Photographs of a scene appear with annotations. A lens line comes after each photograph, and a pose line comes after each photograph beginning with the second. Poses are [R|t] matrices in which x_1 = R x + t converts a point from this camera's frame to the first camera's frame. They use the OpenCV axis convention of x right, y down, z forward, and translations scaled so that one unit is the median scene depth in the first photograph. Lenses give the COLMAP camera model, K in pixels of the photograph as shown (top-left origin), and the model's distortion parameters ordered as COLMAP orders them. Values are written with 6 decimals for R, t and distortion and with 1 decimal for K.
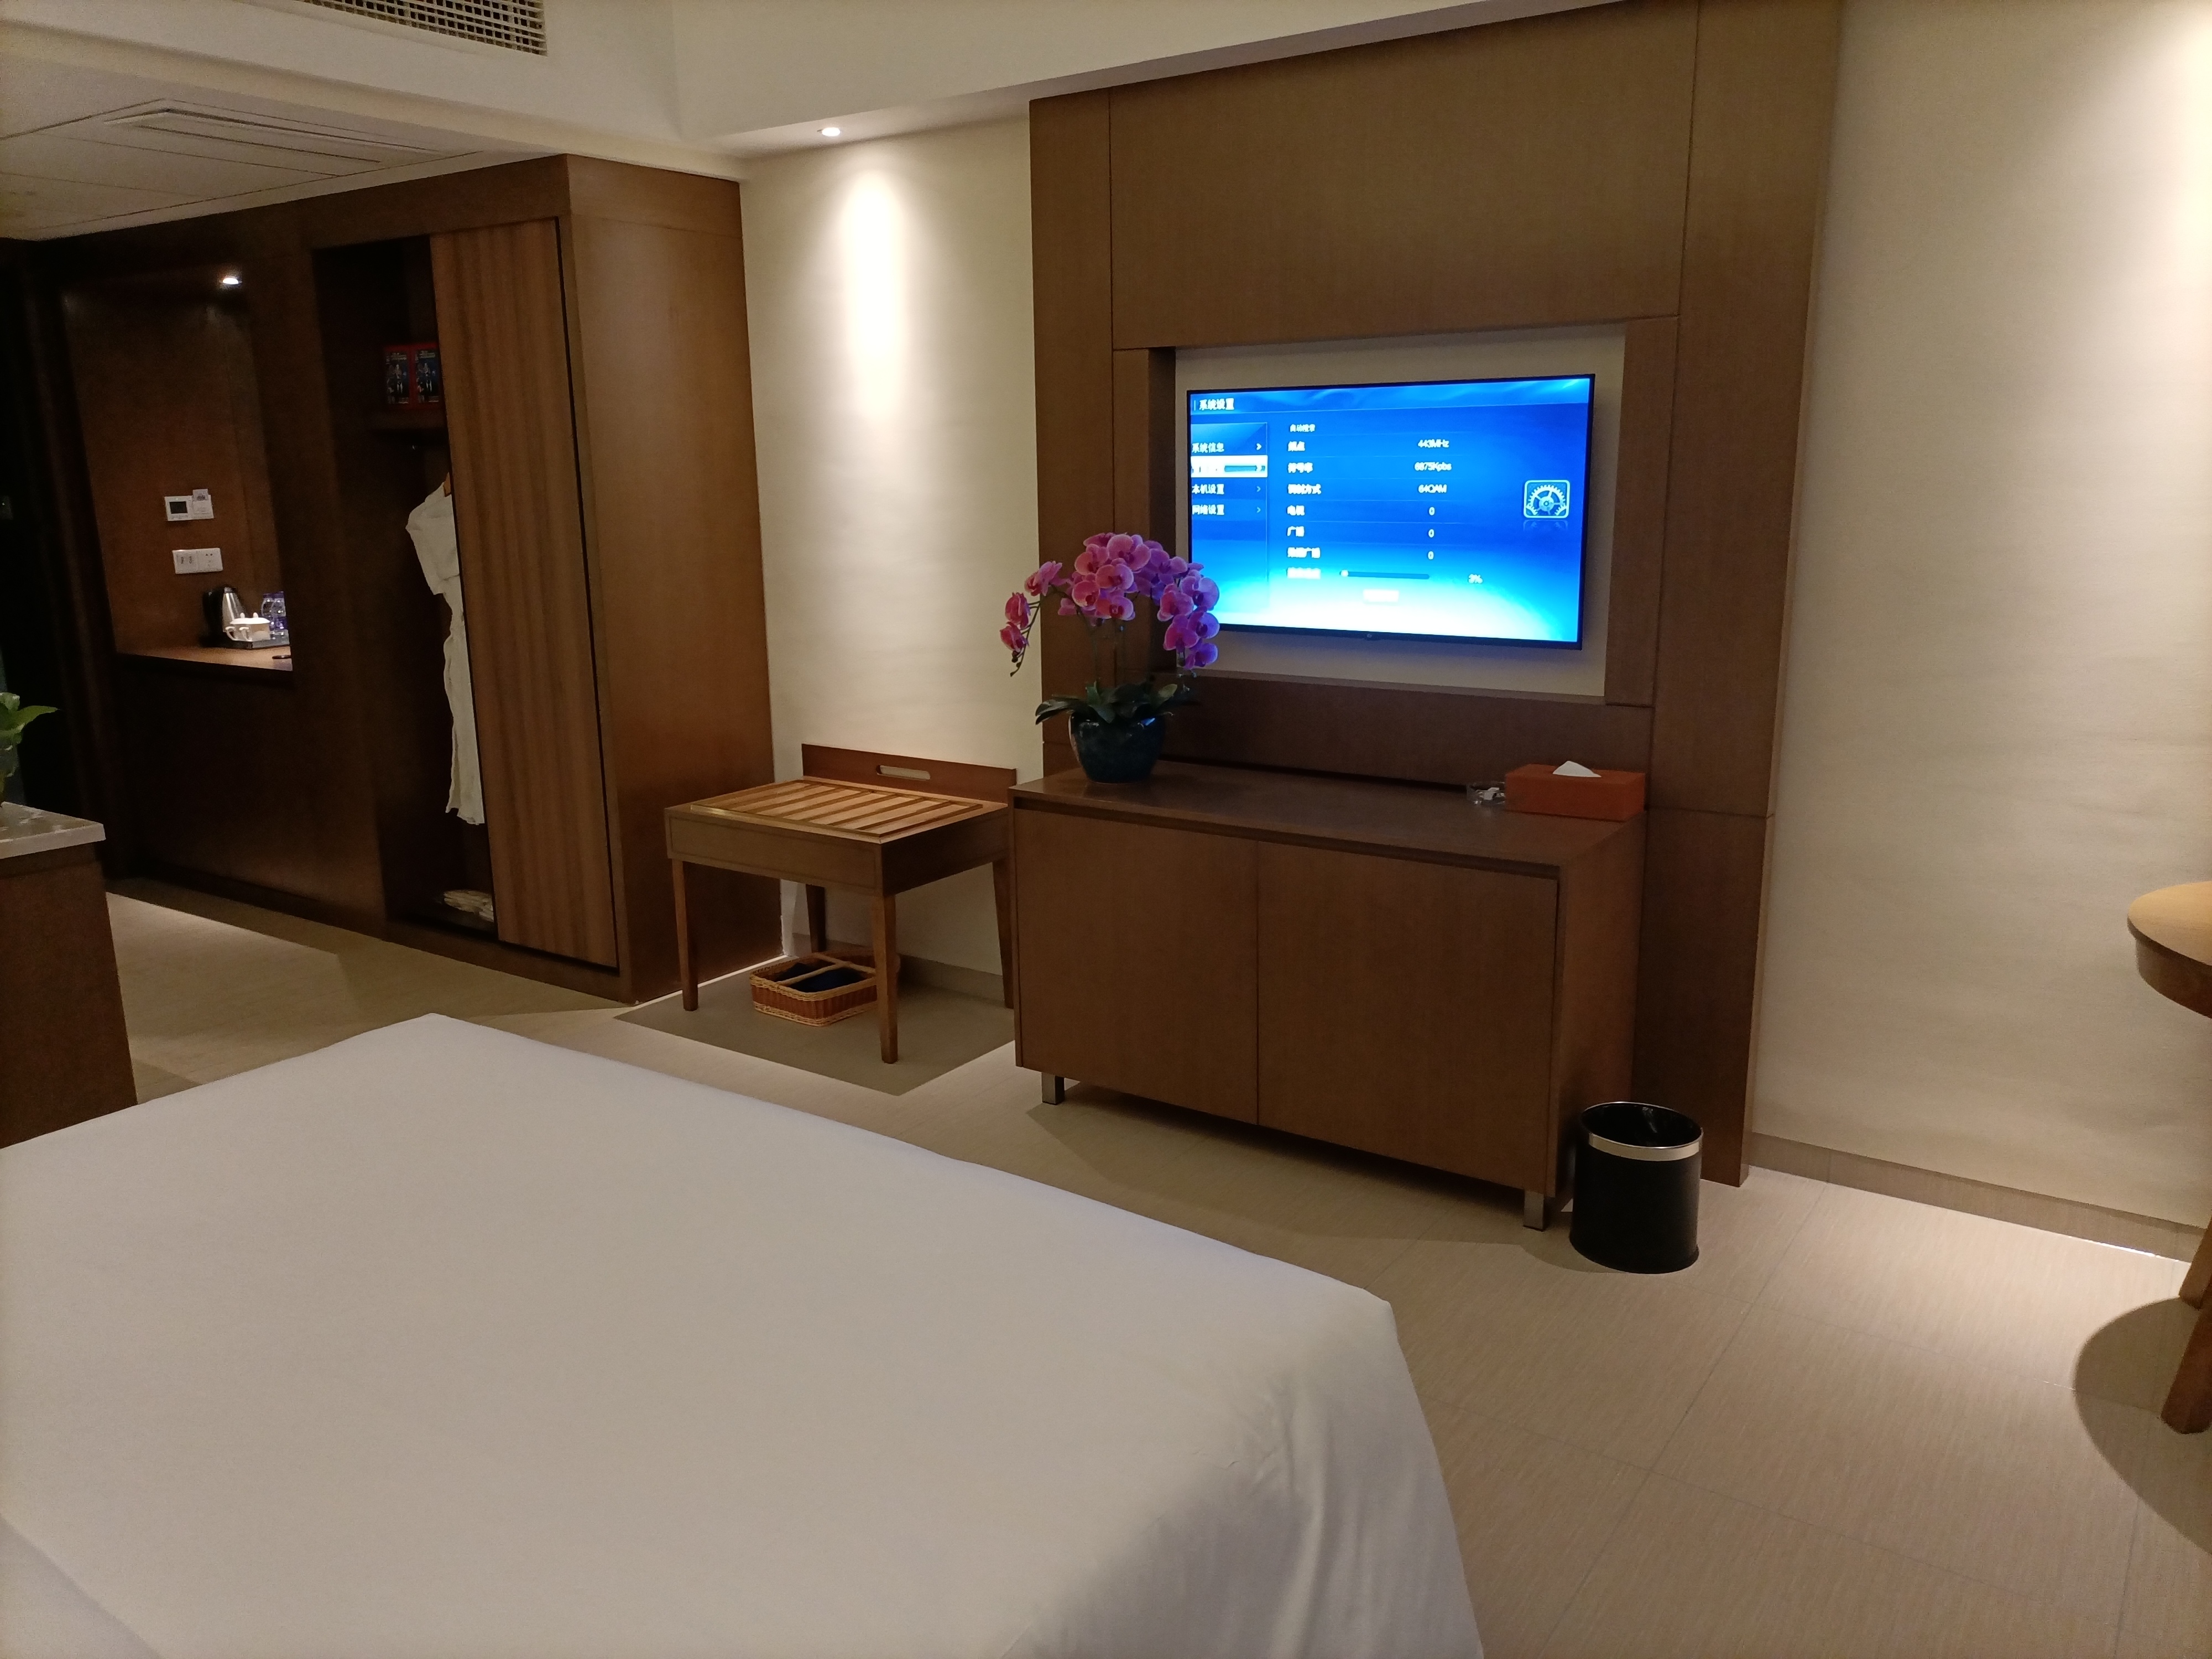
lens RADIAL K [[1669.2, 0, 1069.5], [0, 1669.2, 874.1], [0, 0, 1]] dist [0.044439, -0.017748]
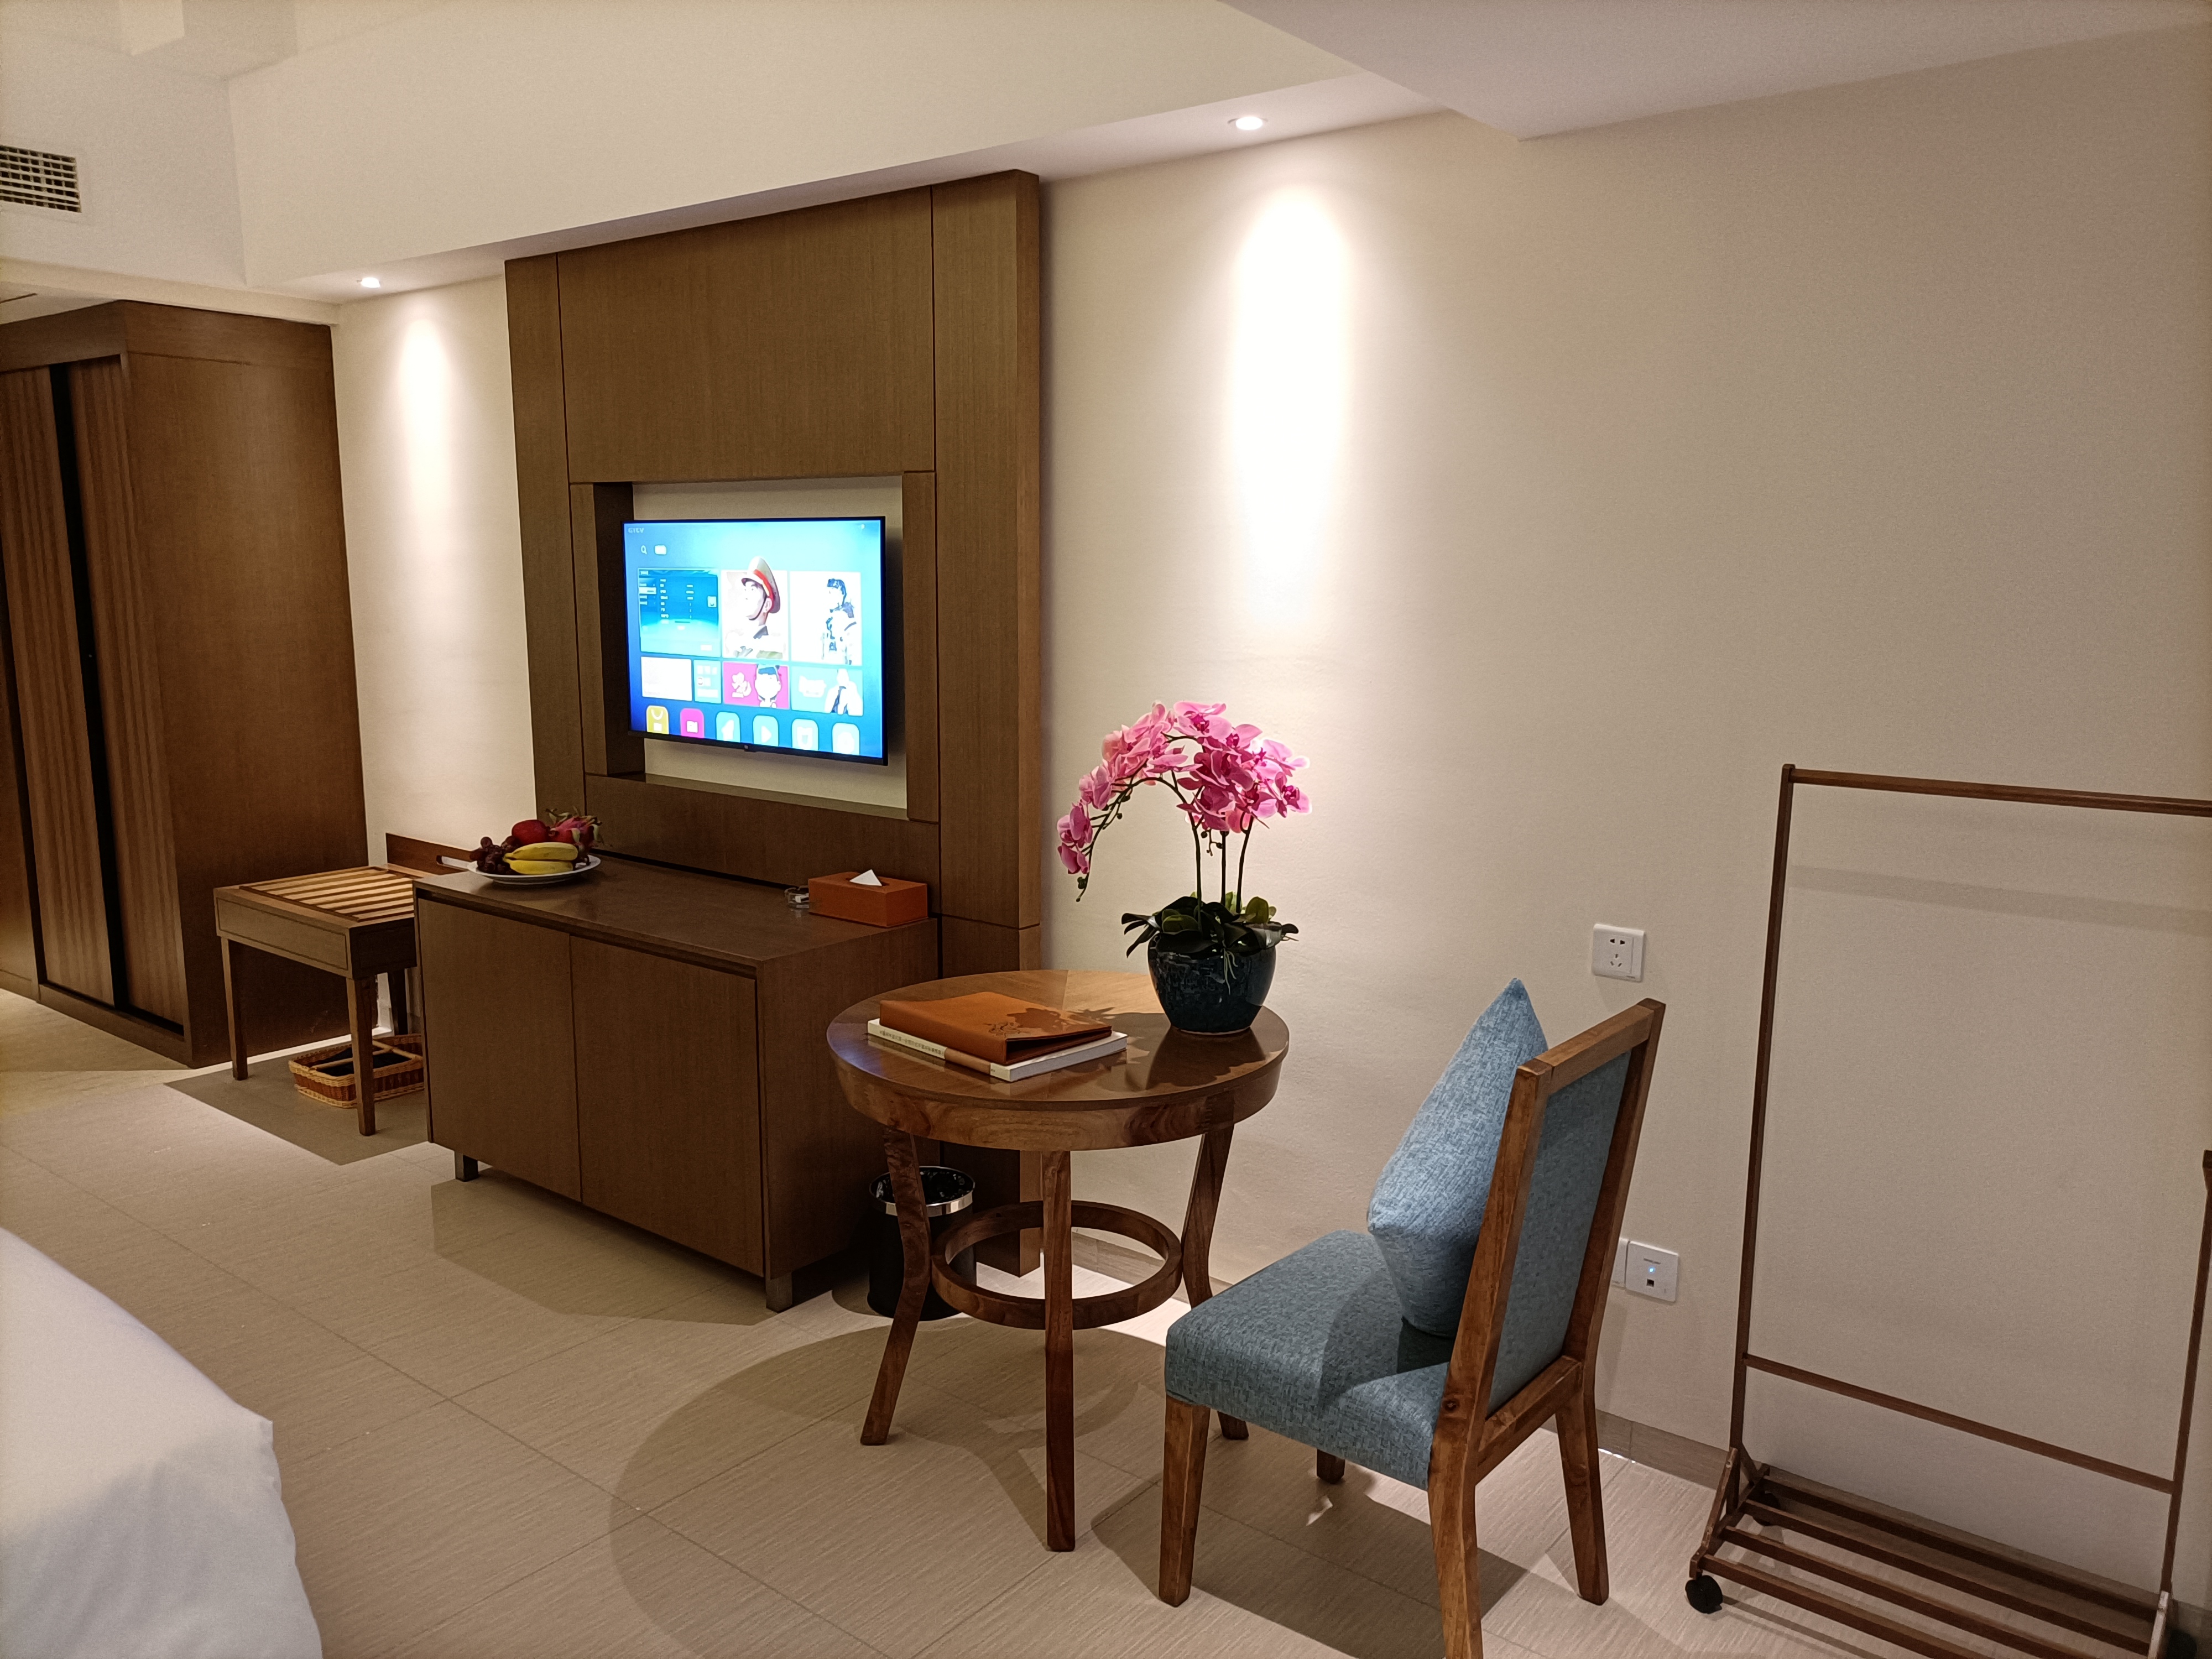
lens RADIAL K [[1669.2, 0, 1112.3], [0, 1669.2, 832.3], [0, 0, 1]] dist [0.044439, -0.017748]
pose [[0.997902, 0.035552, -0.054100, 0.395939], [-0.040279, 0.995221, -0.088950, -0.002539], [0.050680, 0.090943, 0.994566, -0.043298]]
